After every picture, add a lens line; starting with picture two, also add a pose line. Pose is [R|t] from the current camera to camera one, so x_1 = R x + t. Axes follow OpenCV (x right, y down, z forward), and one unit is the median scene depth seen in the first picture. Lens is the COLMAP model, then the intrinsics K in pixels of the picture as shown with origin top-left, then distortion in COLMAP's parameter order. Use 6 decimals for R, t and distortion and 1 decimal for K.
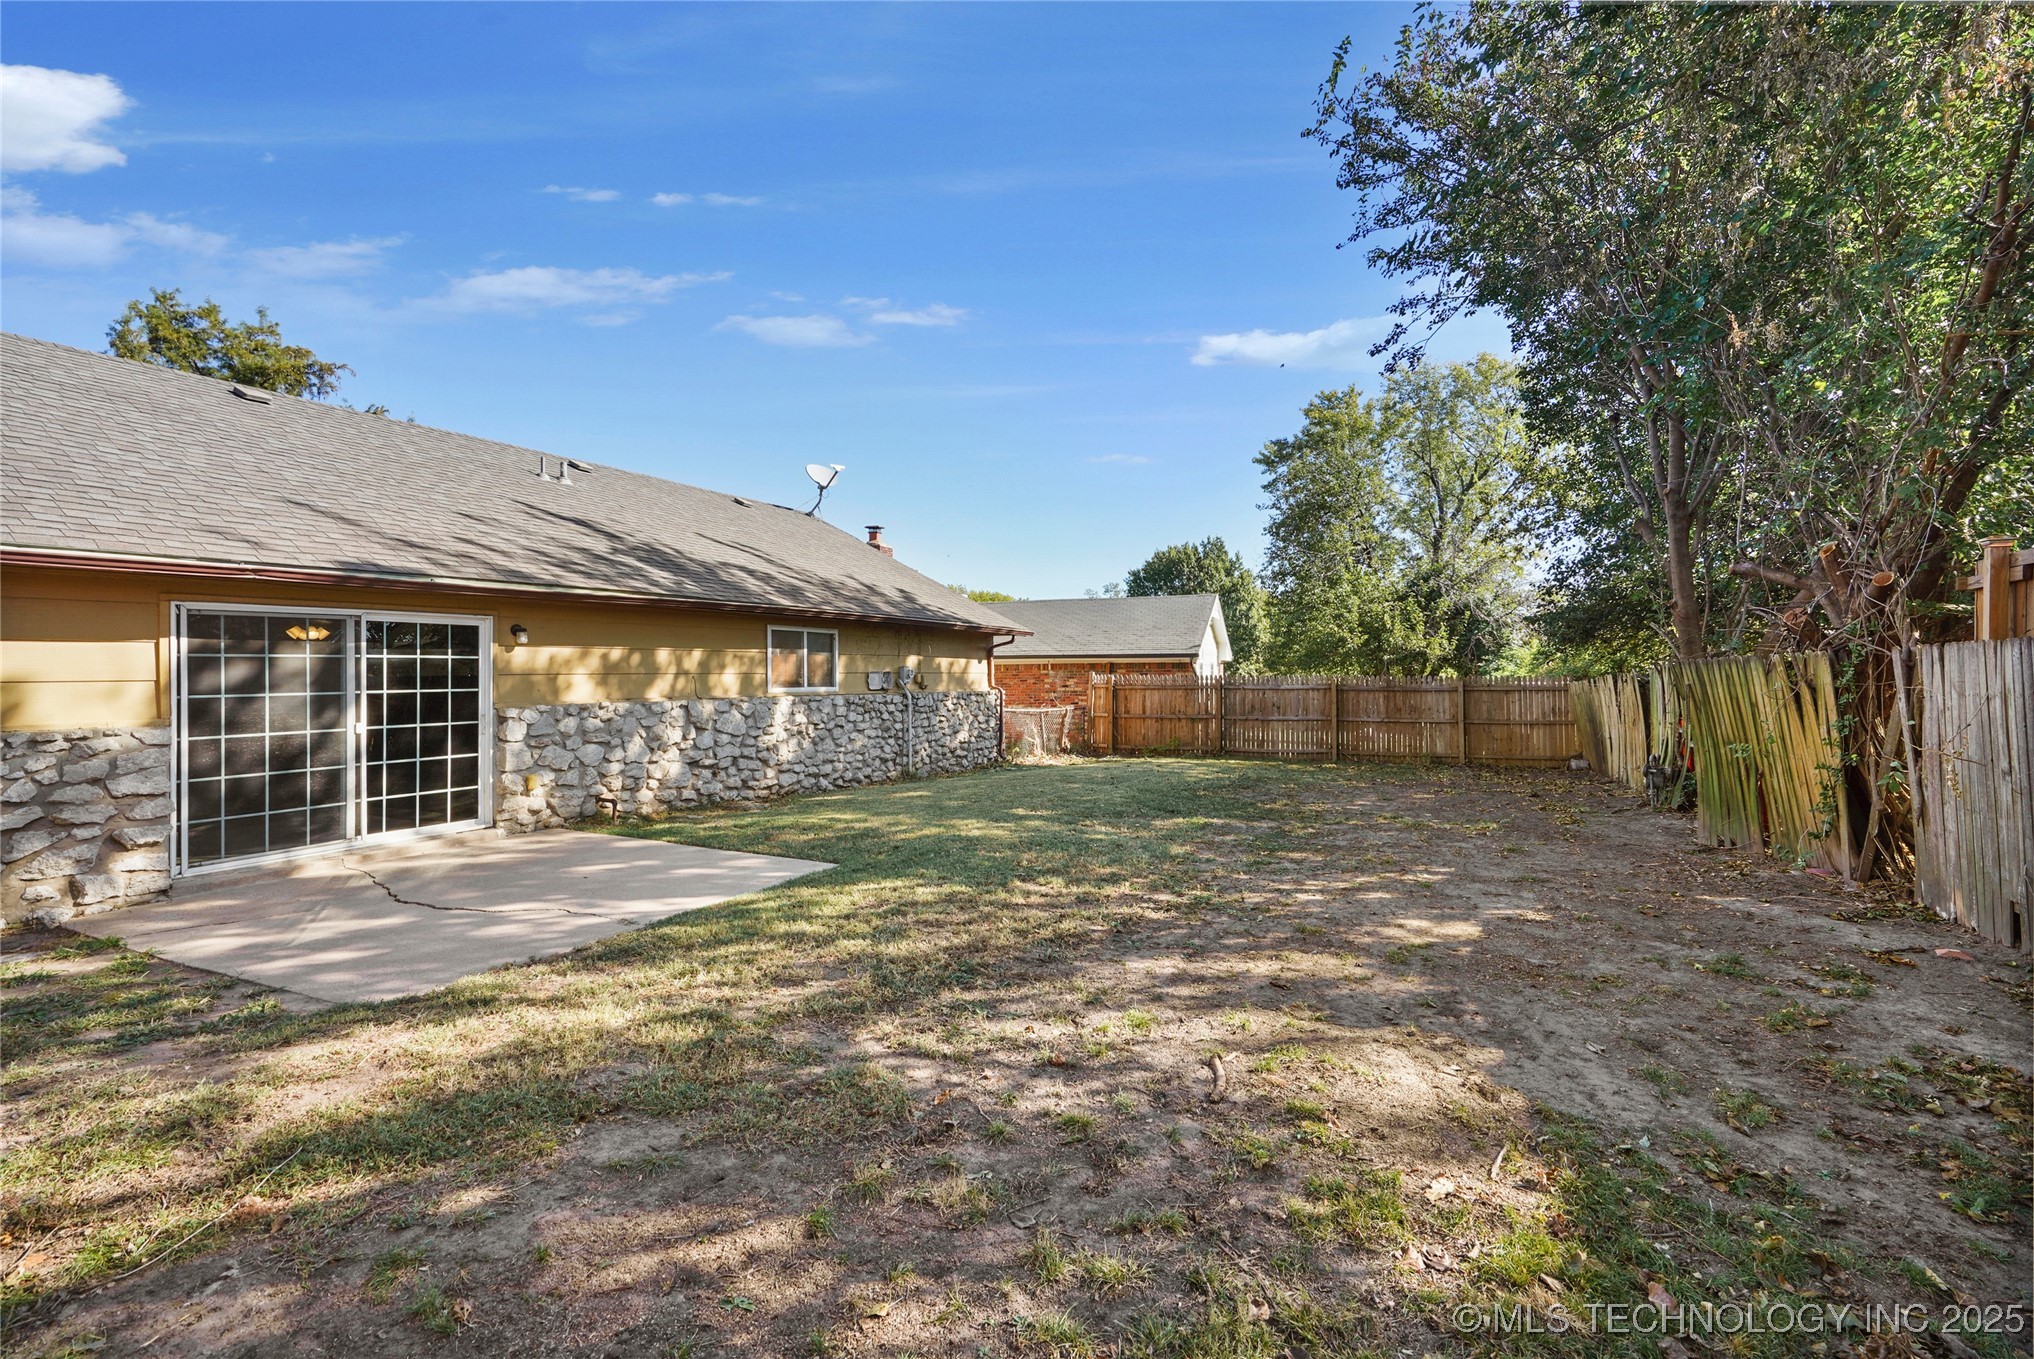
lens RADIAL K [[939.6, 0, 1005.5], [0, 939.6, 678.7], [0, 0, 1]] dist [-0.001547, 0.010245]
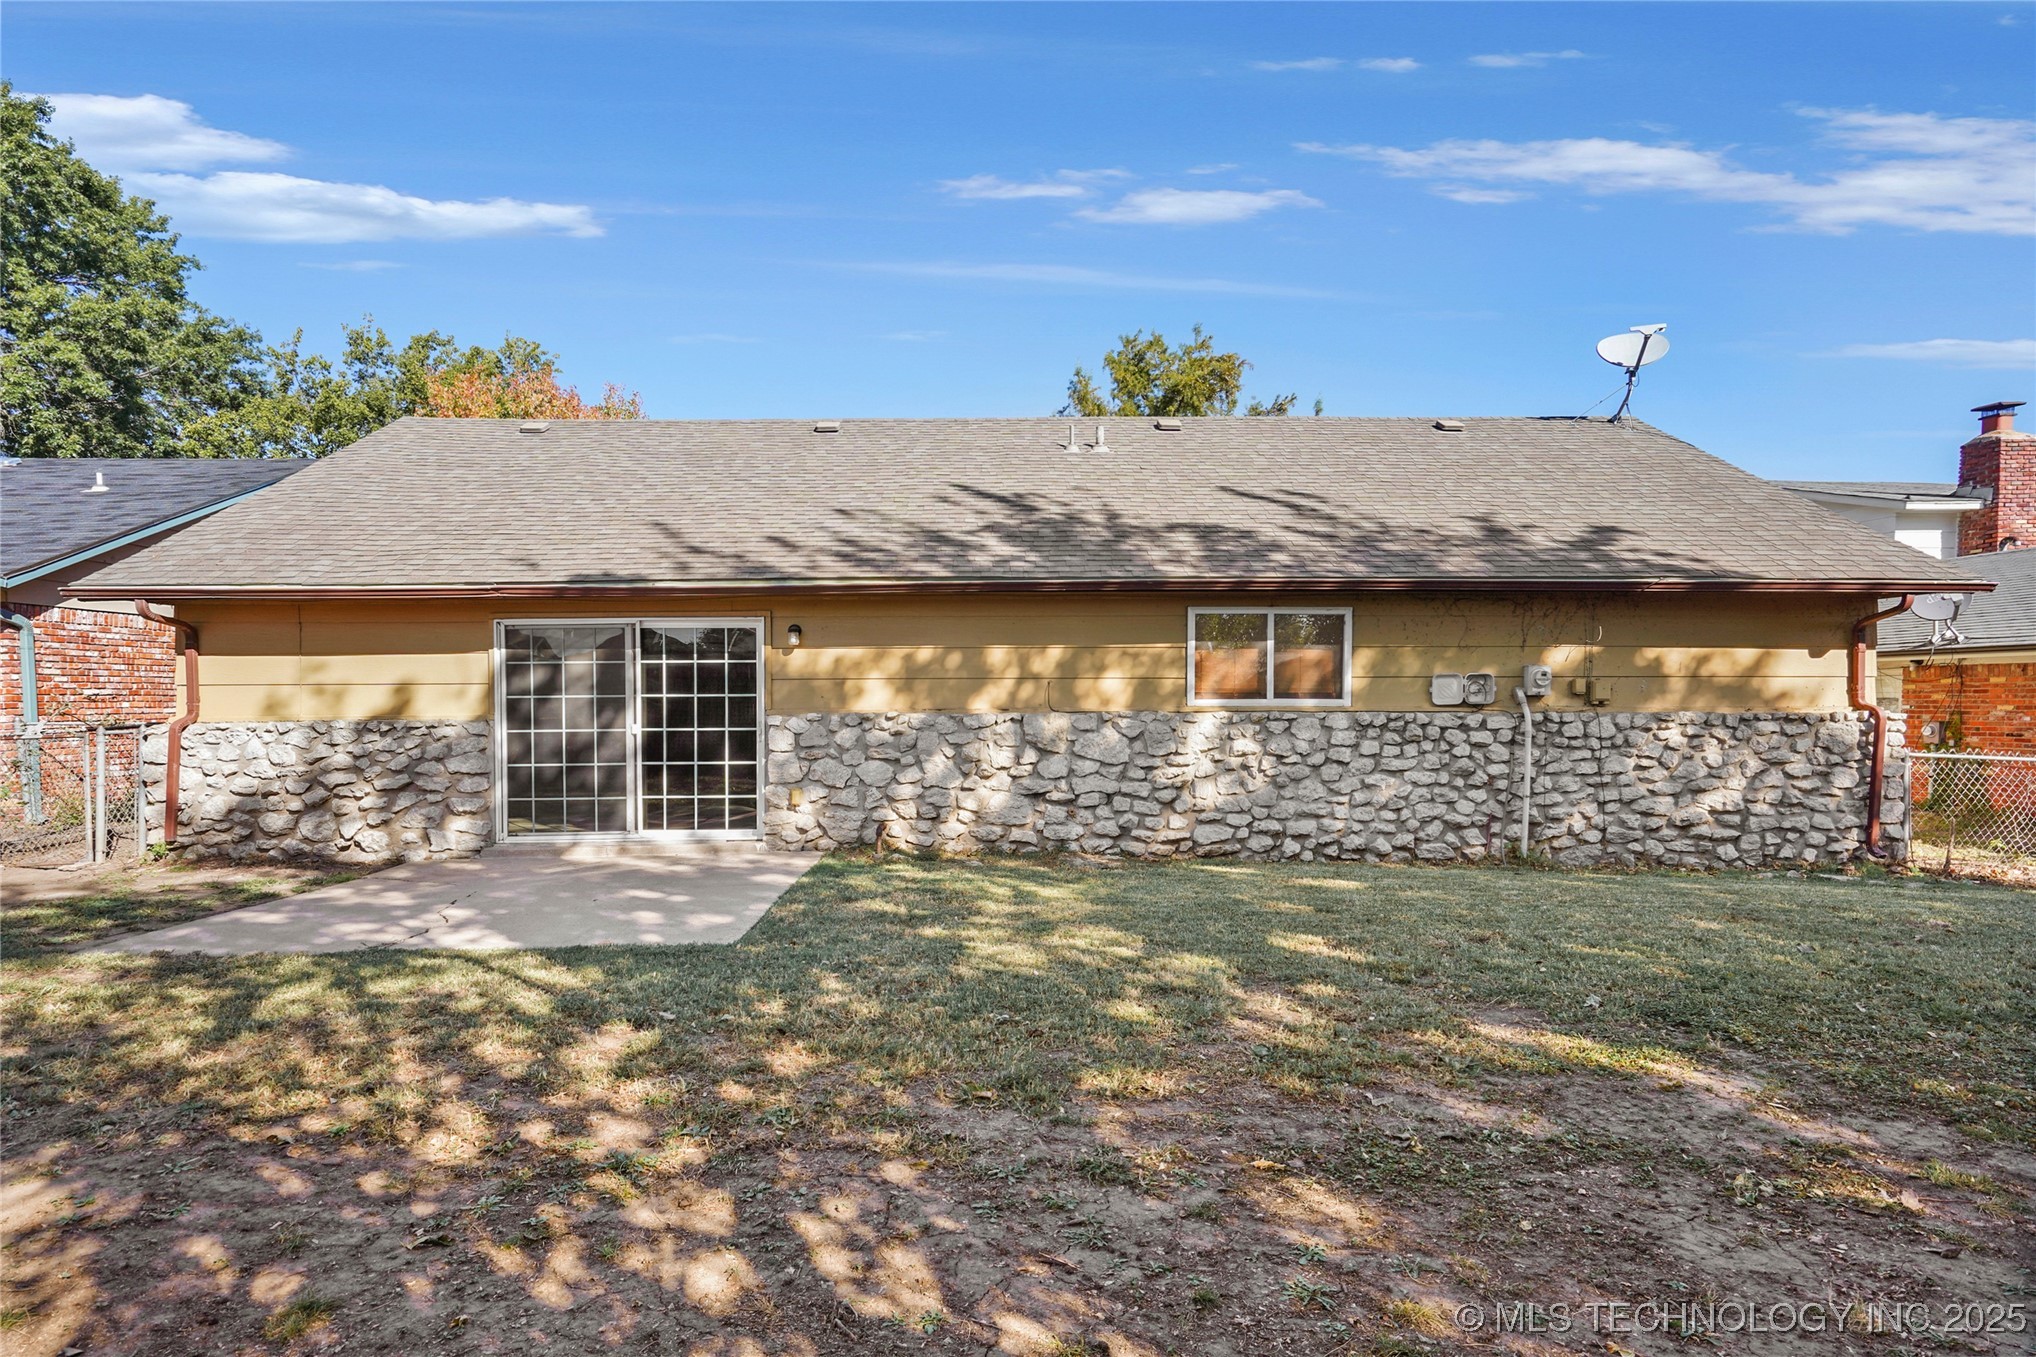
lens RADIAL K [[1129.1, 0, 1017.9], [0, 1129.1, 728.3], [0, 0, 1]] dist [-0.000635, 0.000156]
pose [[0.482075, 0.032677, -0.875520, 0.509220], [-0.004654, 0.999386, 0.034737, 0.003967], [0.876117, -0.012671, 0.481931, 0.602781]]
